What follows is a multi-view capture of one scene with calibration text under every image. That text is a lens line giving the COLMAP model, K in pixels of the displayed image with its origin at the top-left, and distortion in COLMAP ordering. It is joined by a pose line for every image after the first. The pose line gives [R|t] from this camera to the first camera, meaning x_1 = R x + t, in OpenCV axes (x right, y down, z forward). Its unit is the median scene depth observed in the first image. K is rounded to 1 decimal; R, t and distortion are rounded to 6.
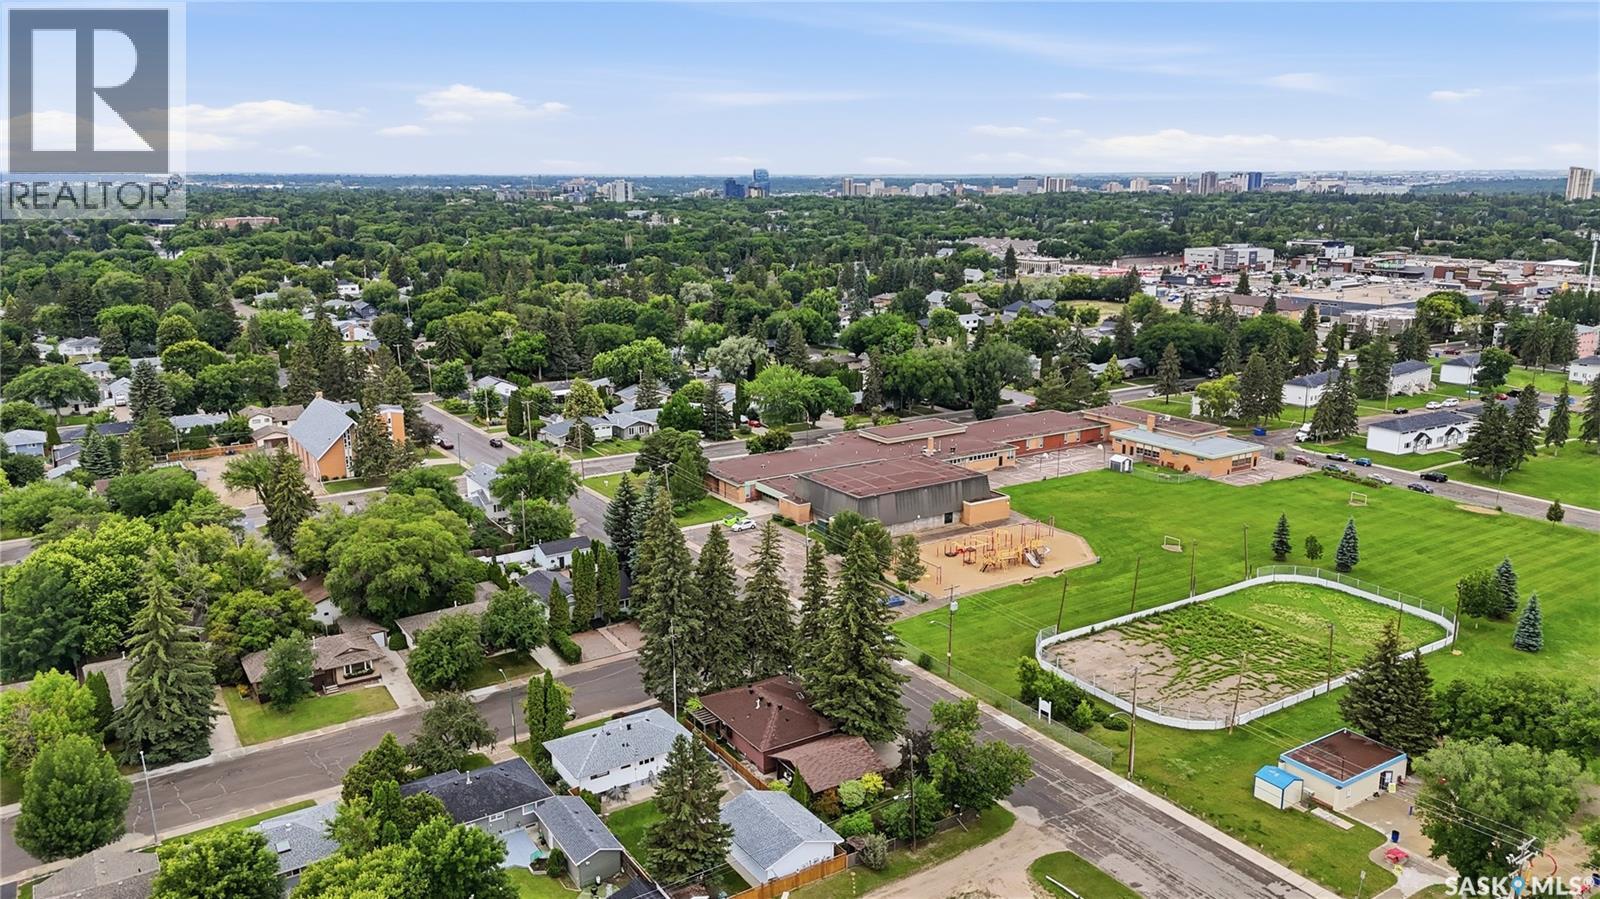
lens RADIAL K [[1170.3, 0, 800.0], [0, 1170.3, 449.5], [0, 0, 1]] dist [0.099719, -0.140822]
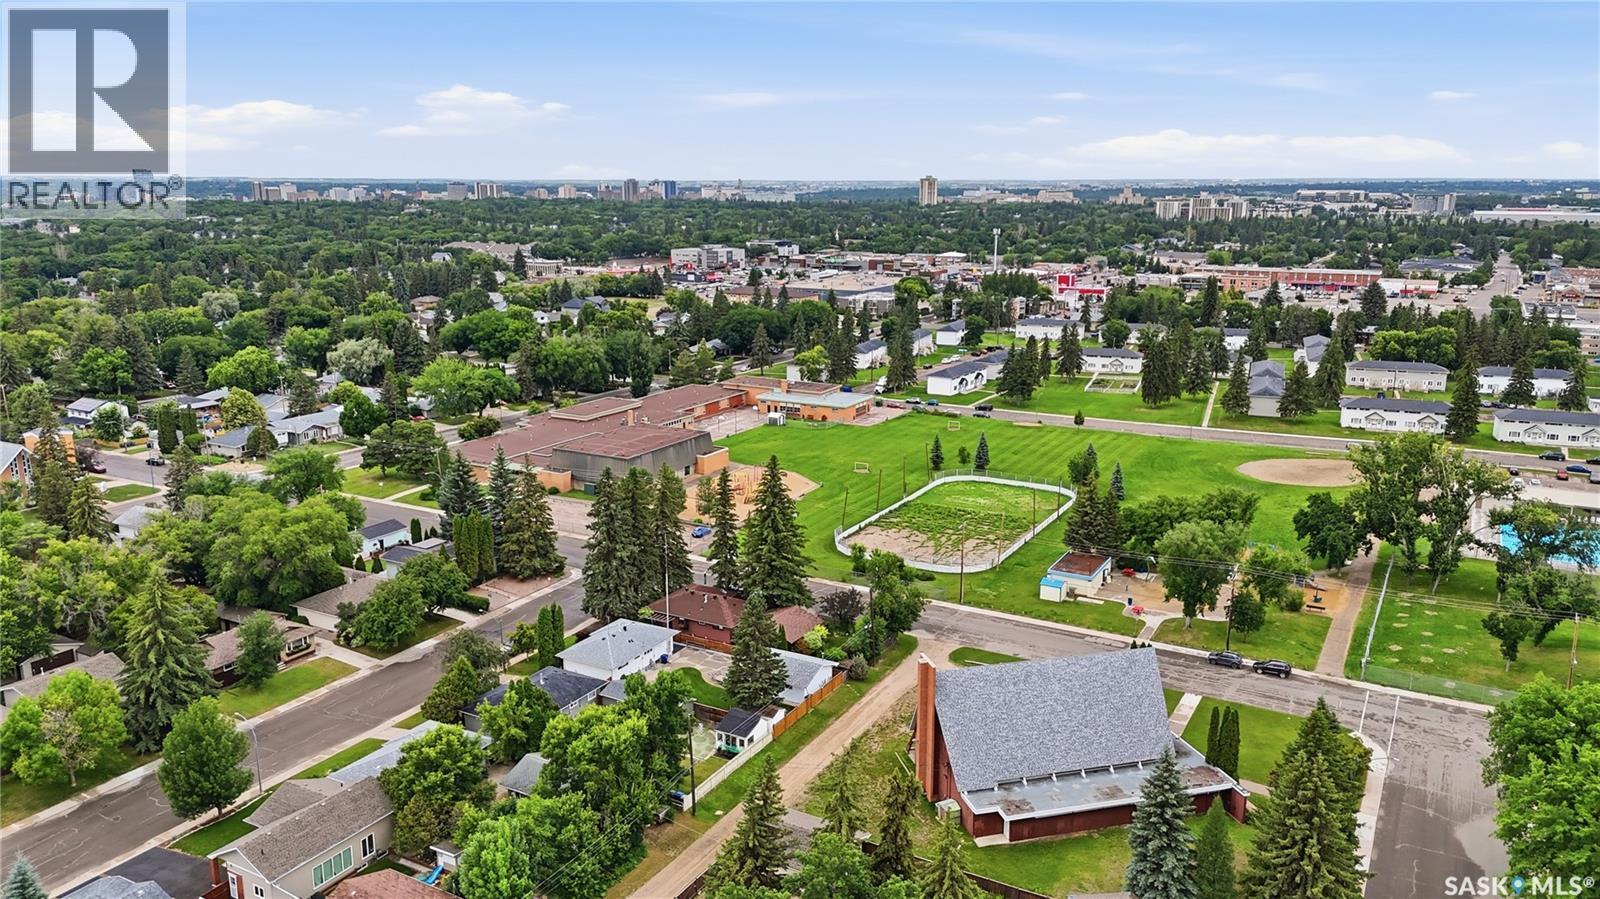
lens RADIAL K [[1170.3, 0, 800.0], [0, 1170.3, 449.5], [0, 0, 1]] dist [0.099719, -0.140822]
pose [[0.884113, -0.101466, 0.456123, -0.230640], [0.103876, 0.994392, 0.019862, 0.019314], [-0.455580, 0.029820, 0.889695, -0.078566]]
